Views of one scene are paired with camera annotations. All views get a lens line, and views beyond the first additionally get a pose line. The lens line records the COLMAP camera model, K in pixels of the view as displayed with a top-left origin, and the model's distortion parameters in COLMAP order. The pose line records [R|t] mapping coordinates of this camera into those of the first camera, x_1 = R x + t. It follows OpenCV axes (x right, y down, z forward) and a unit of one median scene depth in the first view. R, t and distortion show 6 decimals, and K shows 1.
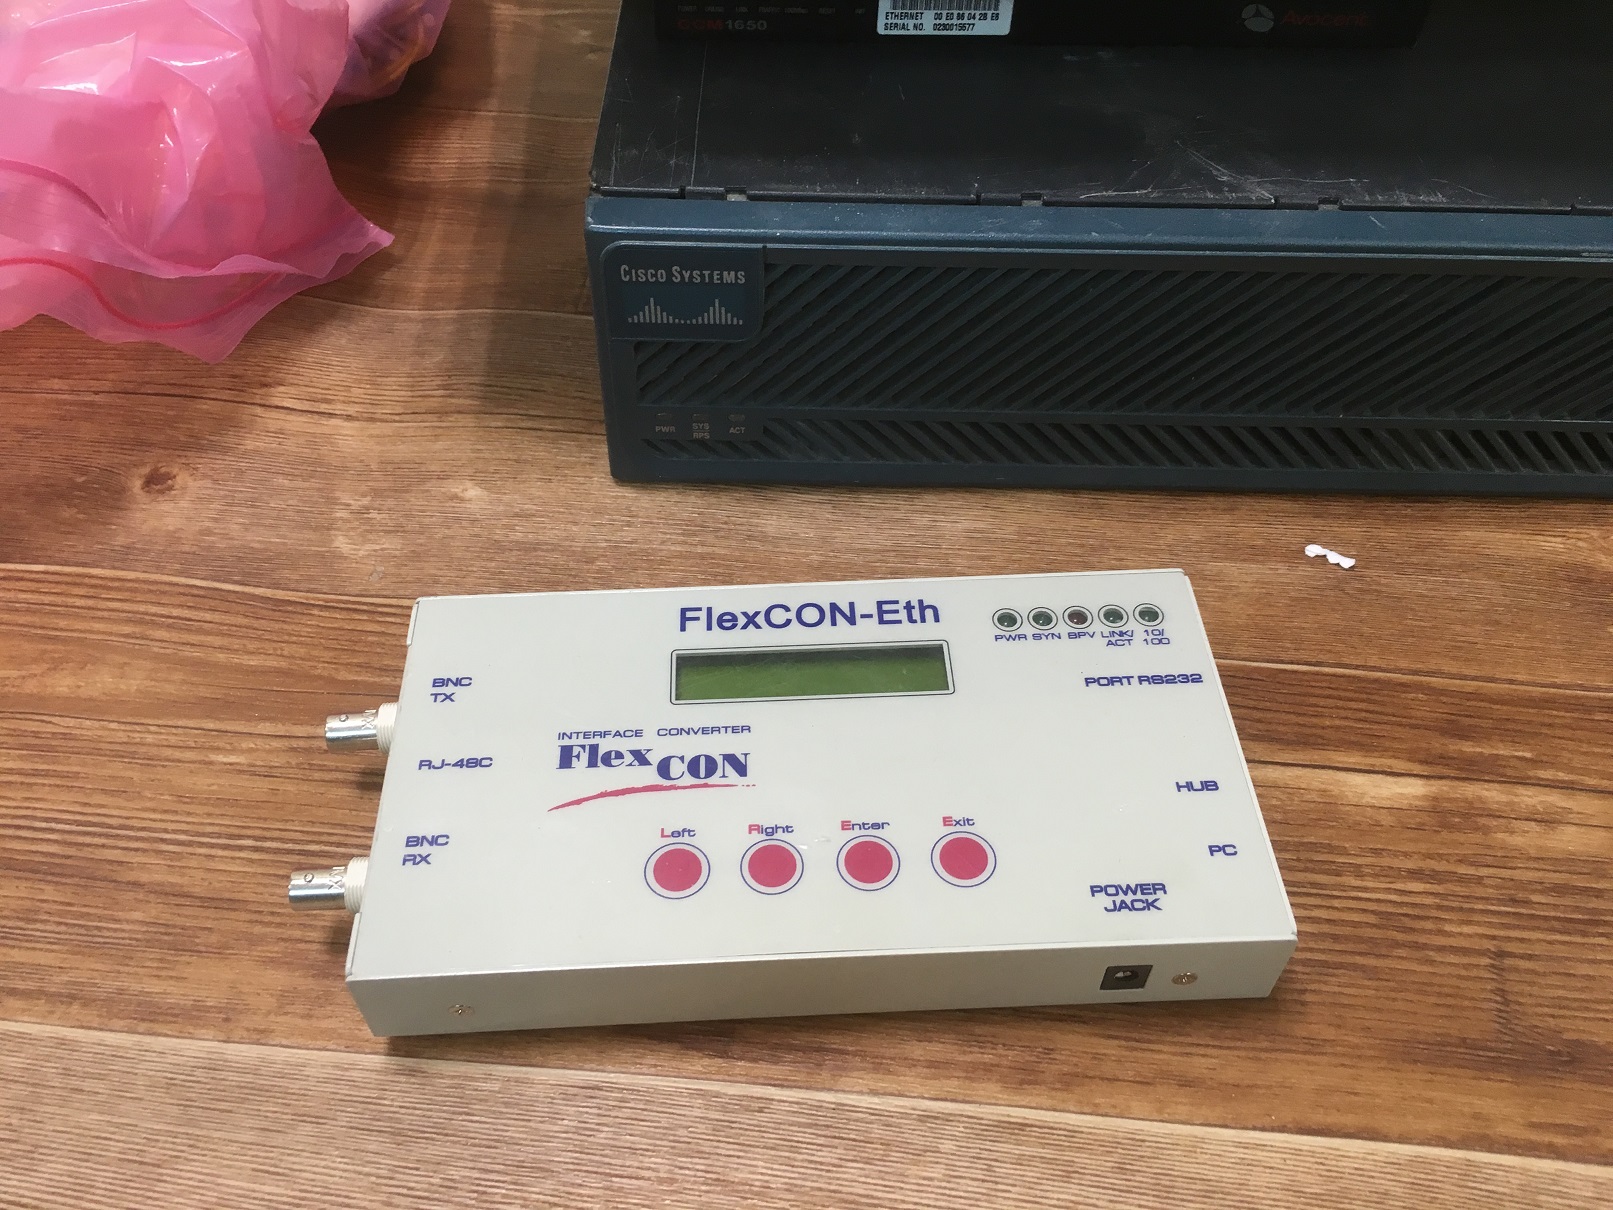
lens RADIAL K [[1356.5, 0, 799.4], [0, 1356.5, 558.4], [0, 0, 1]] dist [0.073635, -0.110320]
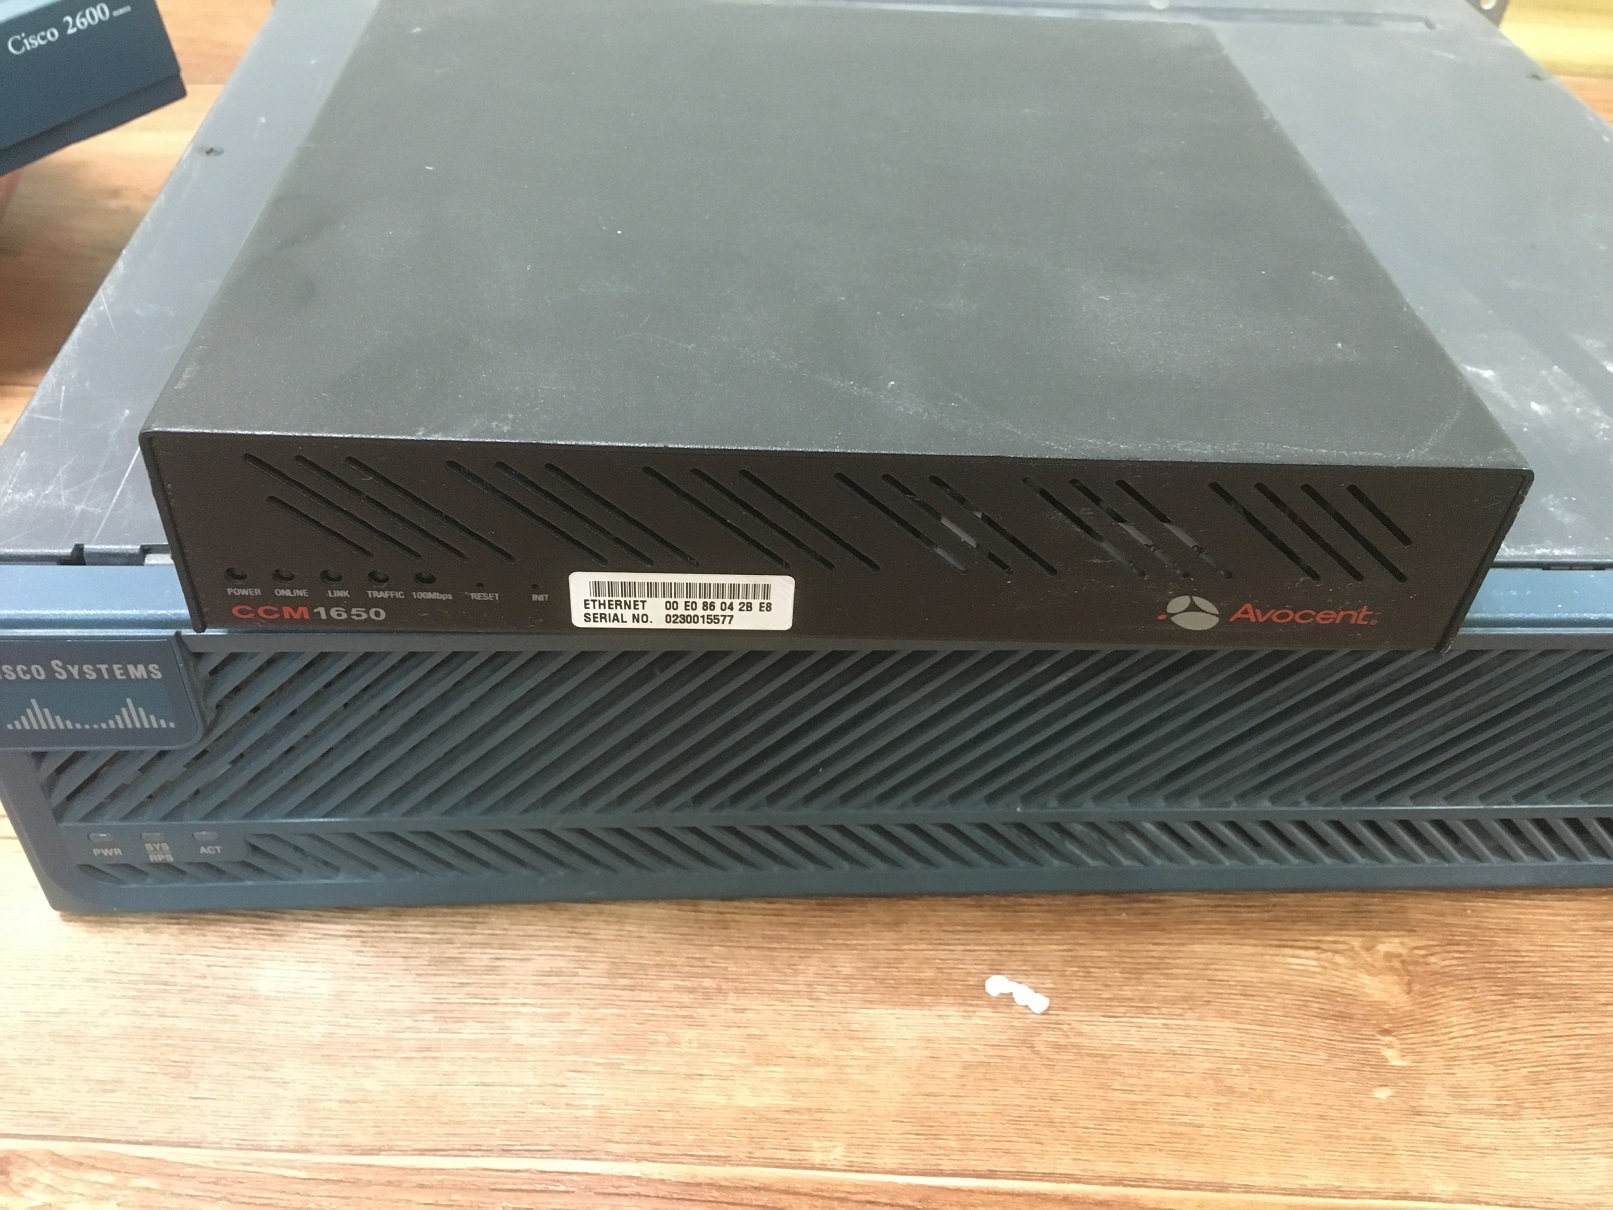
lens RADIAL K [[1356.5, 0, 799.4], [0, 1356.5, 558.4], [0, 0, 1]] dist [0.073635, -0.110320]
pose [[0.996944, -0.019103, 0.075747, 0.229915], [0.028902, 0.991033, -0.130456, -0.154749], [-0.072576, 0.132247, 0.988556, 0.246350]]
